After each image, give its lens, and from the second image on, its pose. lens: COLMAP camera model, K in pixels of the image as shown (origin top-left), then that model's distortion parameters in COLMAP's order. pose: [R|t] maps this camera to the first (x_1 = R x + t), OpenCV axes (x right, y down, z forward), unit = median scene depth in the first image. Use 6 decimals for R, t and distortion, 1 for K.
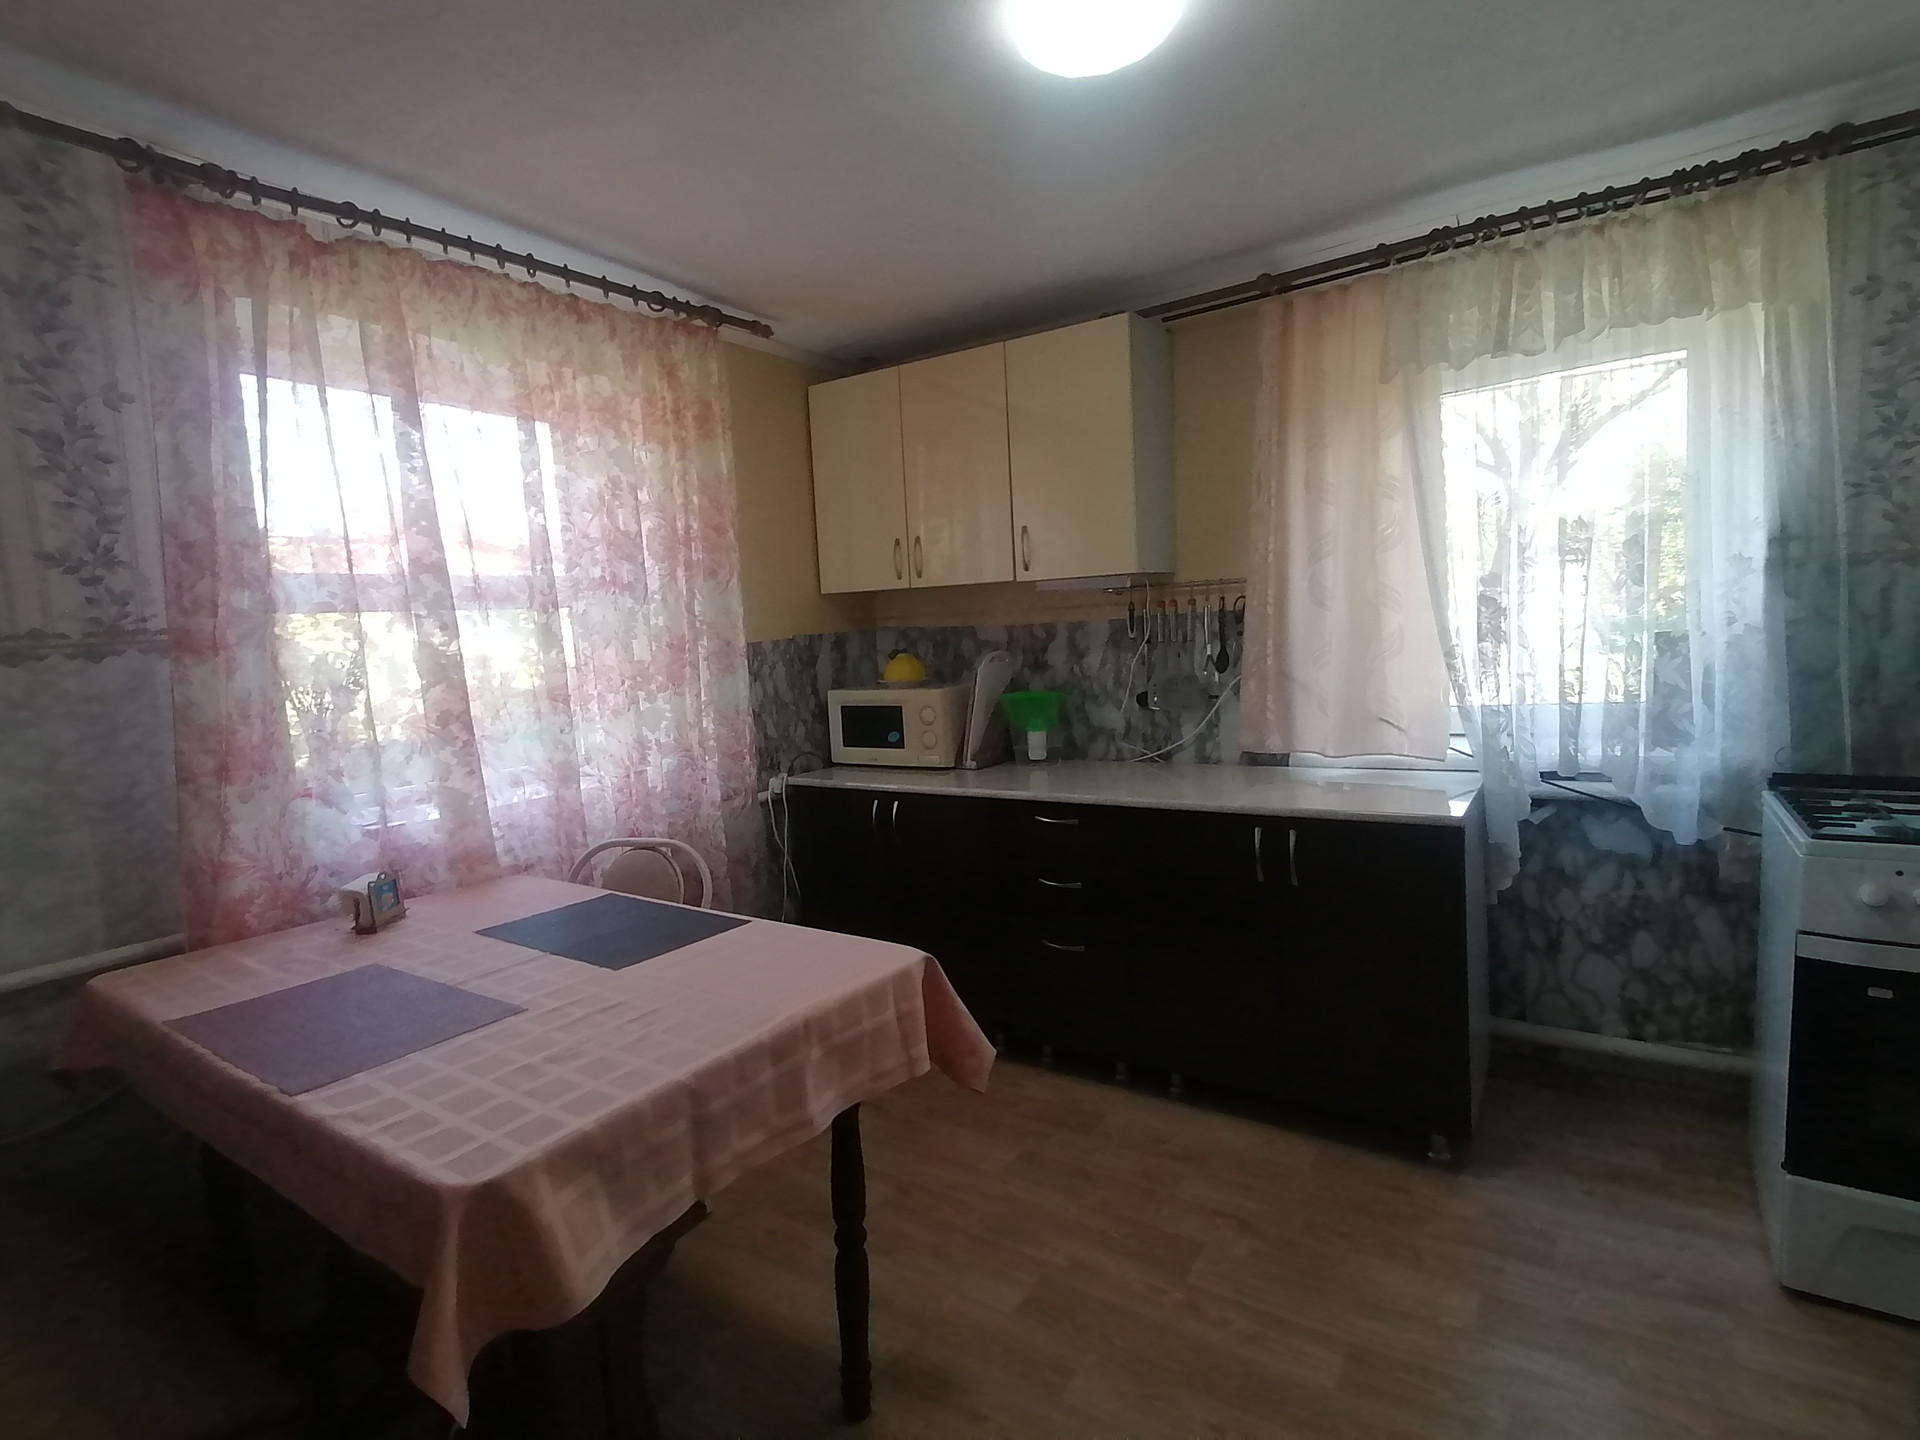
lens RADIAL K [[938.4, 0, 960.0], [0, 938.4, 720.0], [0, 0, 1]] dist [0.057788, -0.034326]
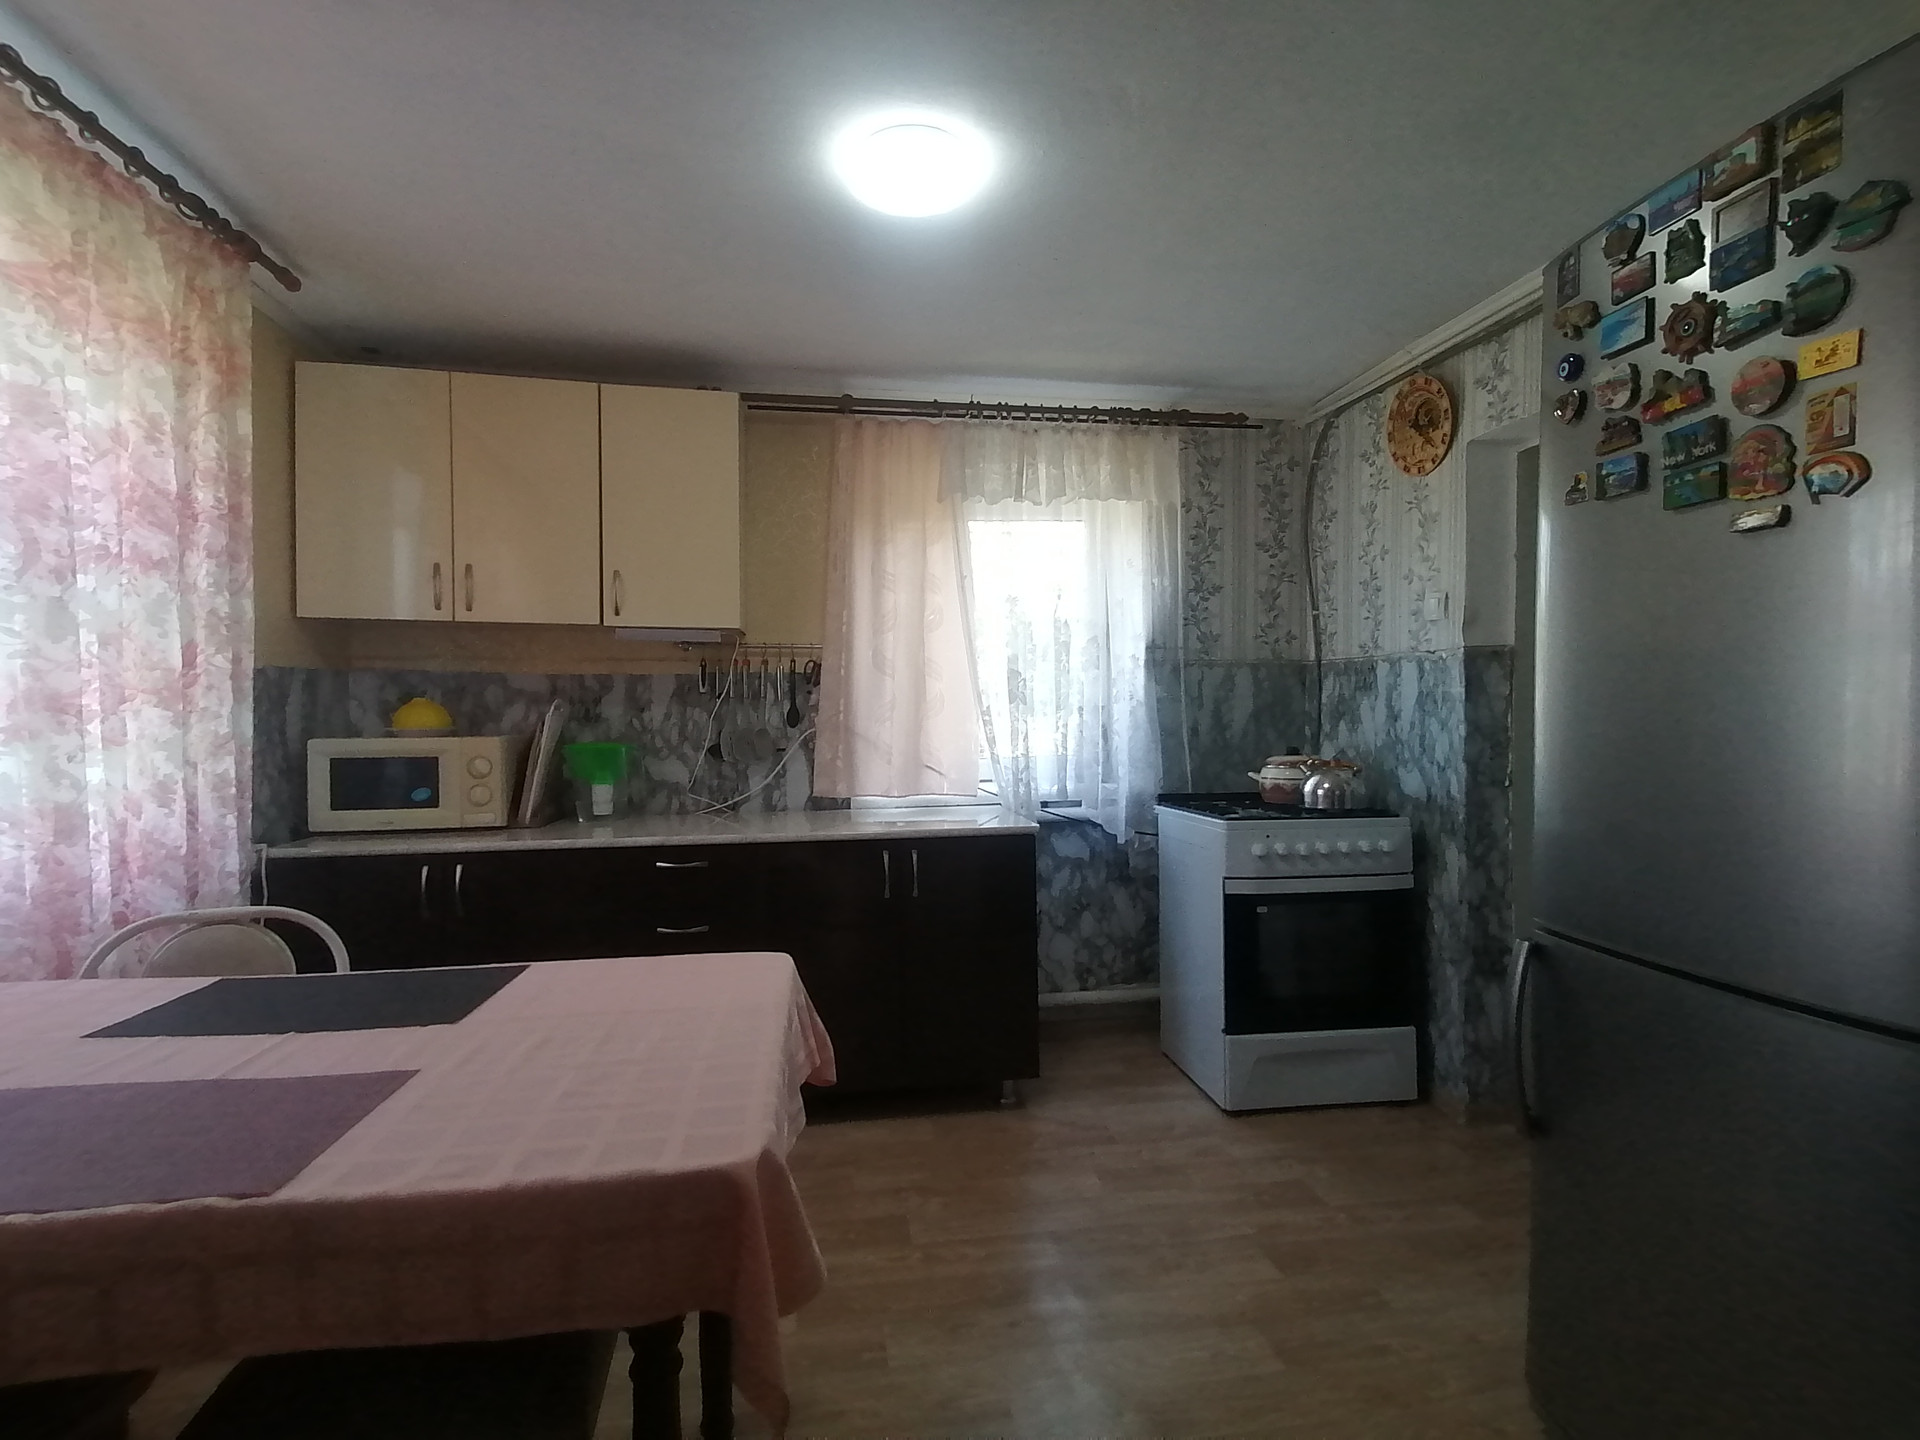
lens RADIAL K [[938.4, 0, 960.0], [0, 938.4, 720.0], [0, 0, 1]] dist [0.057788, -0.034326]
pose [[0.739410, 0.042258, 0.671928, -0.378526], [0.030643, 0.994882, -0.096290, 0.063741], [-0.672558, 0.091788, 0.734330, 0.064939]]
